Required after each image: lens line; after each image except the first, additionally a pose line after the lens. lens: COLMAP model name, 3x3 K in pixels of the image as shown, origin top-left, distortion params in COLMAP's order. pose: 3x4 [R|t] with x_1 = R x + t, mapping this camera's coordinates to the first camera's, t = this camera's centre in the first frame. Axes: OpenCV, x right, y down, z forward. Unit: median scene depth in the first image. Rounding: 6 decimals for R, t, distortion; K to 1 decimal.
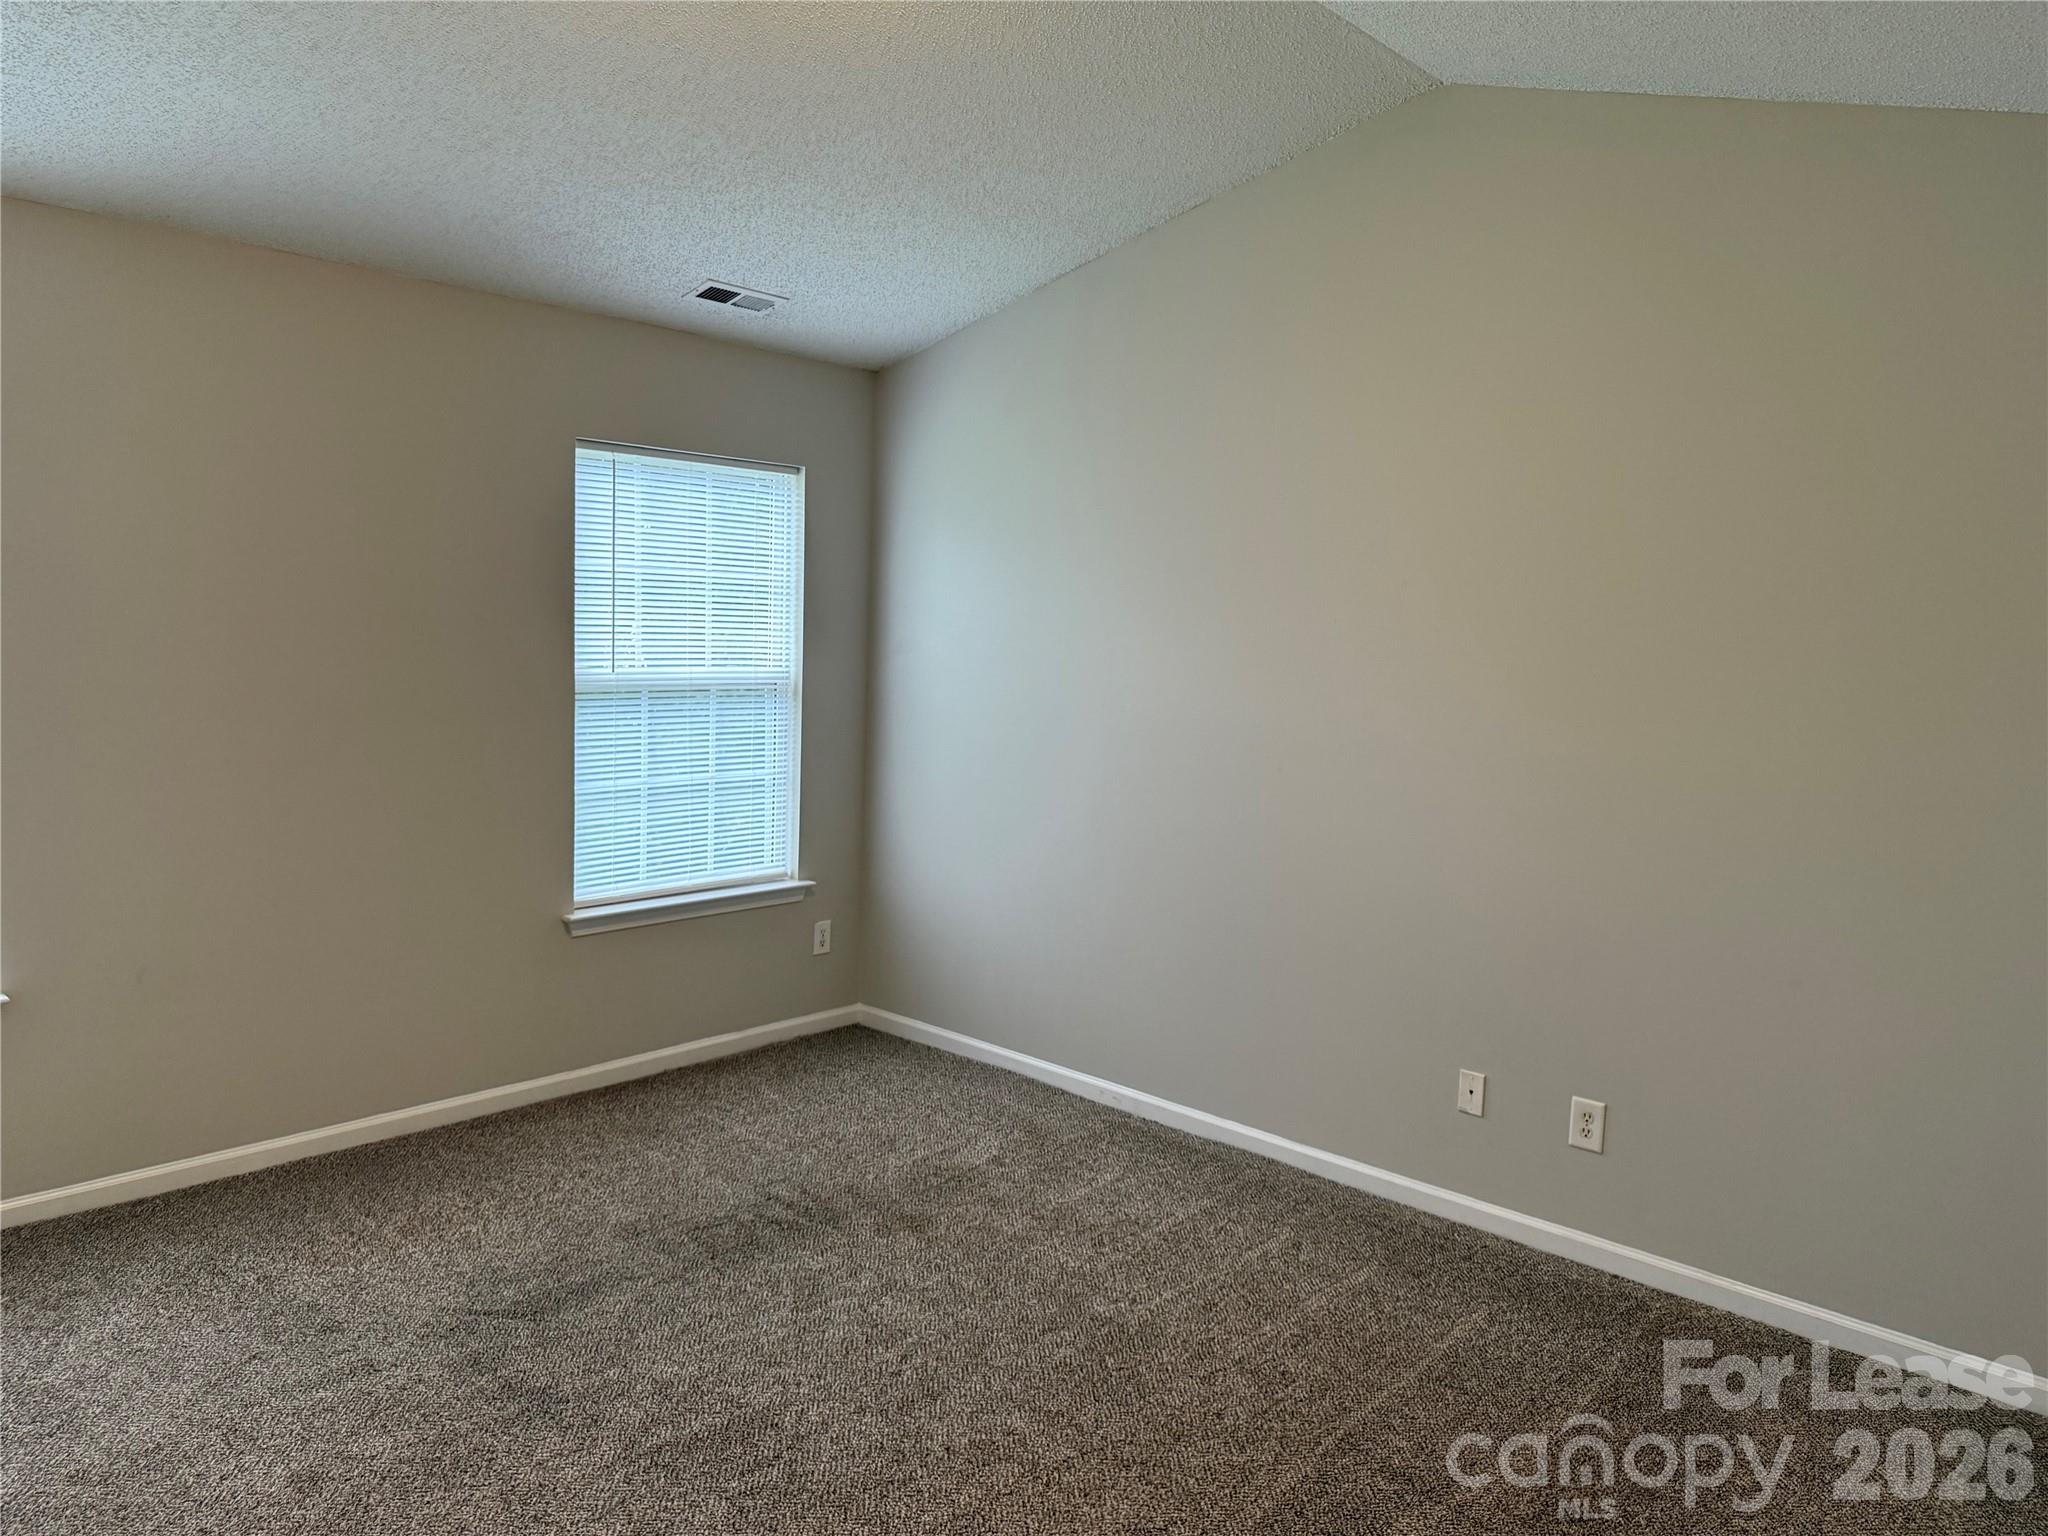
lens RADIAL K [[1413.1, 0, 1024.3], [0, 1413.1, 765.8], [0, 0, 1]] dist [0.026195, -0.035642]
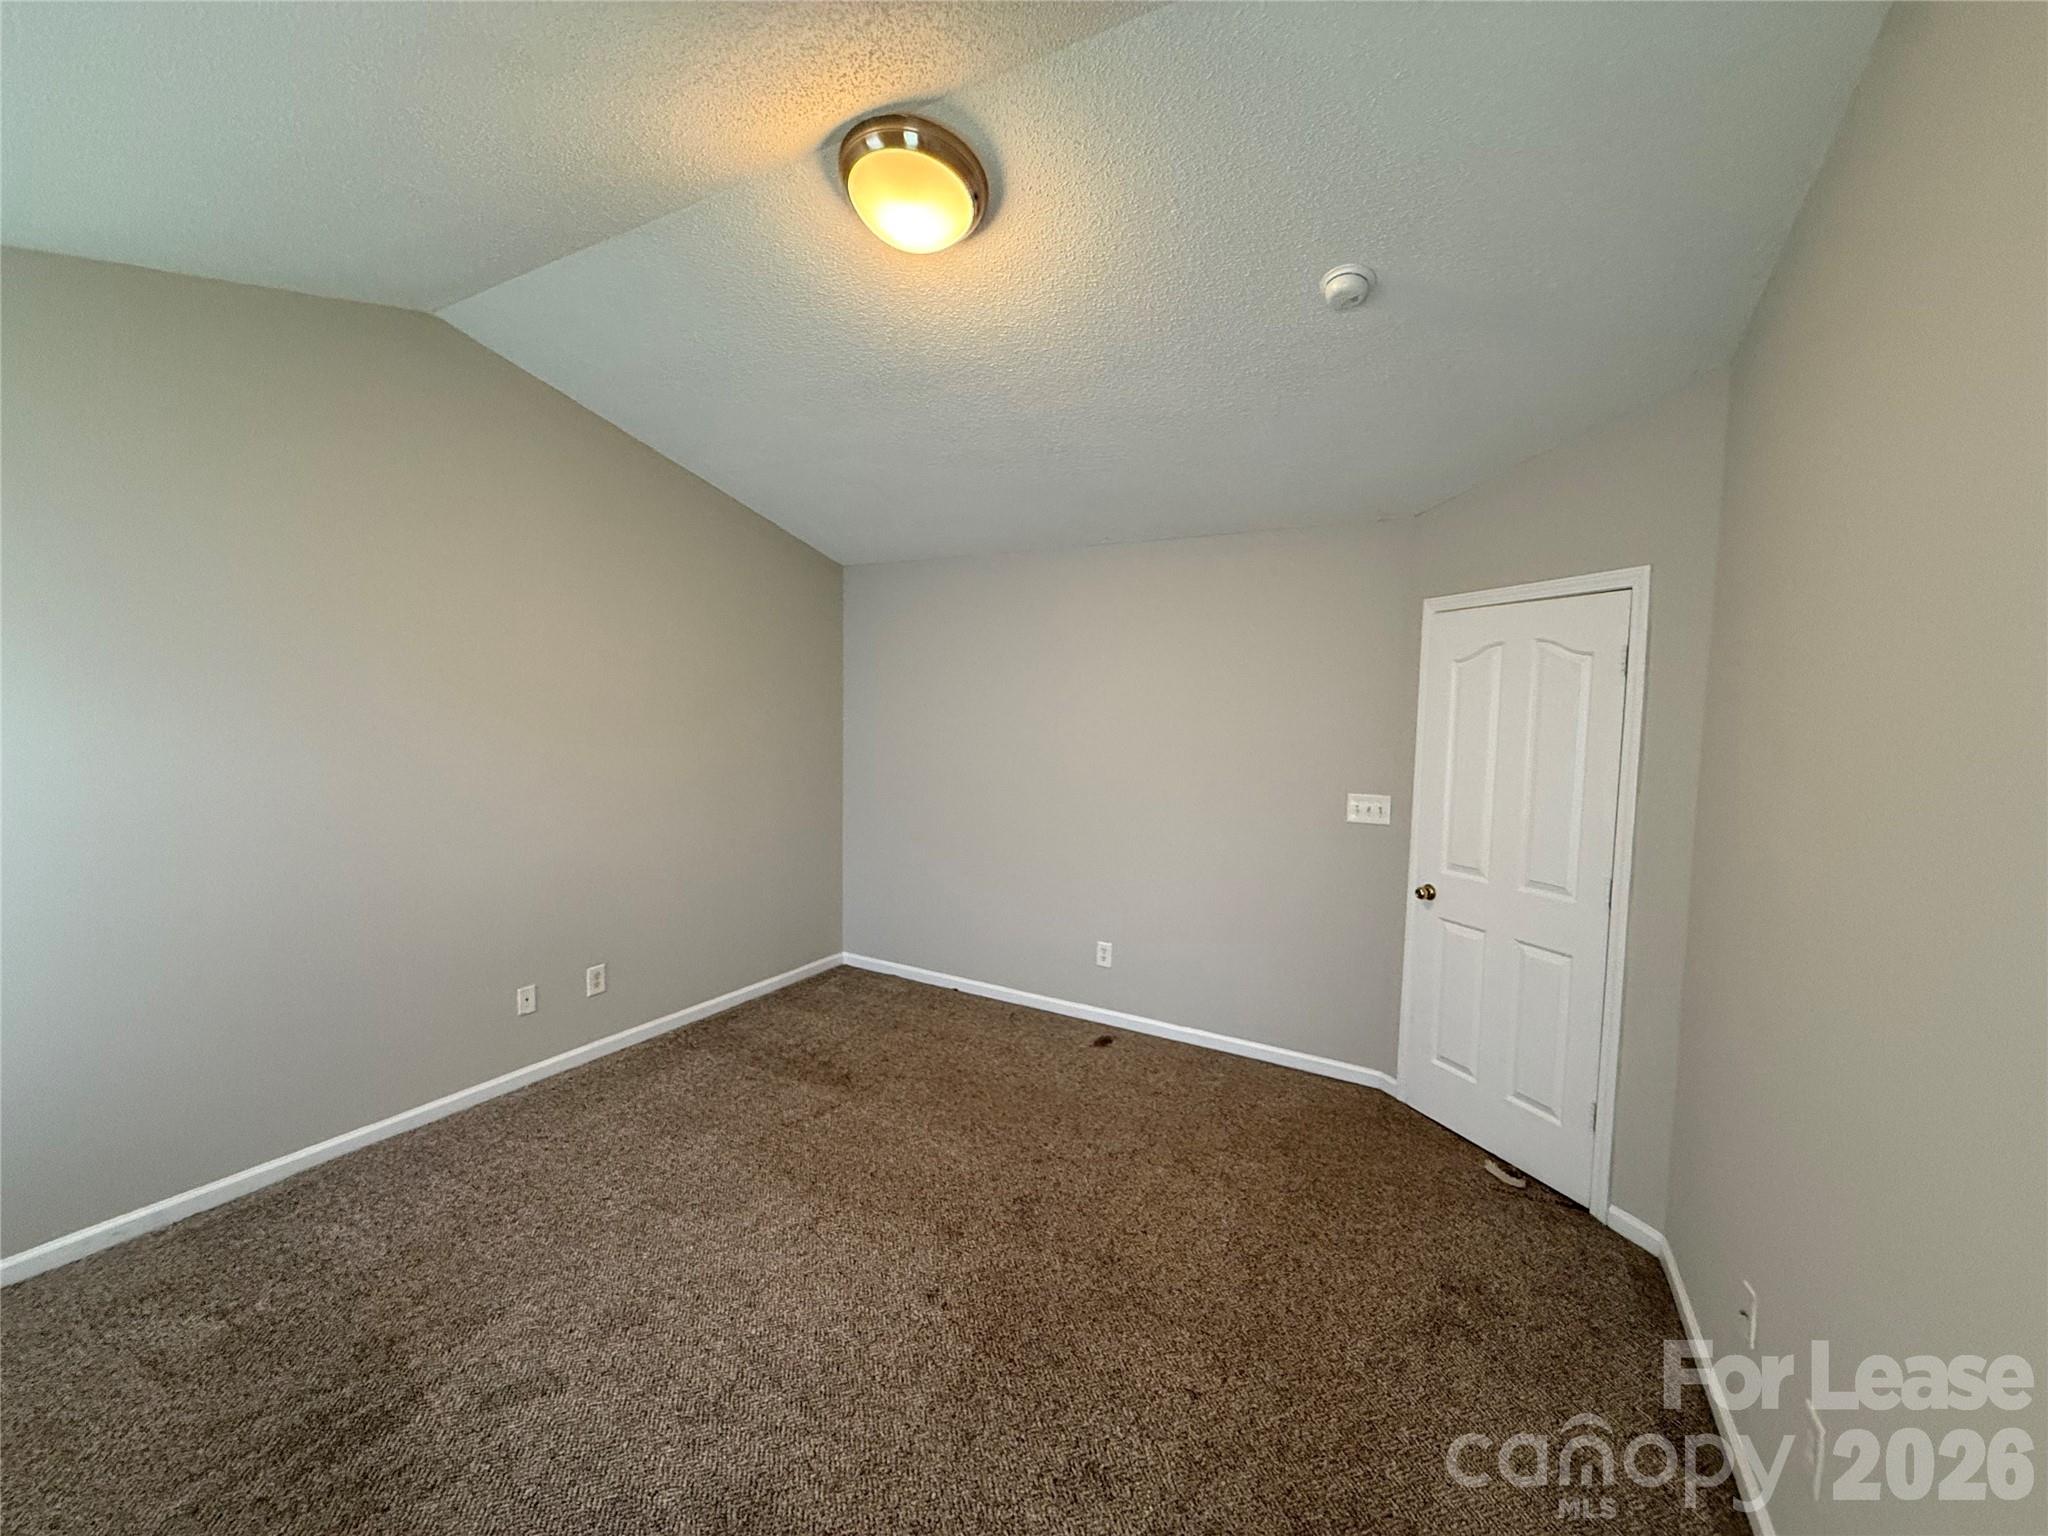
lens RADIAL K [[812.8, 0, 1021.9], [0, 812.8, 767.4], [0, 0, 1]] dist [-0.002238, -0.000113]
pose [[-0.235824, -0.108722, 0.965695, -0.647726], [0.067767, 0.989463, 0.127946, -0.100223], [-0.969430, 0.095615, -0.225972, 0.648904]]
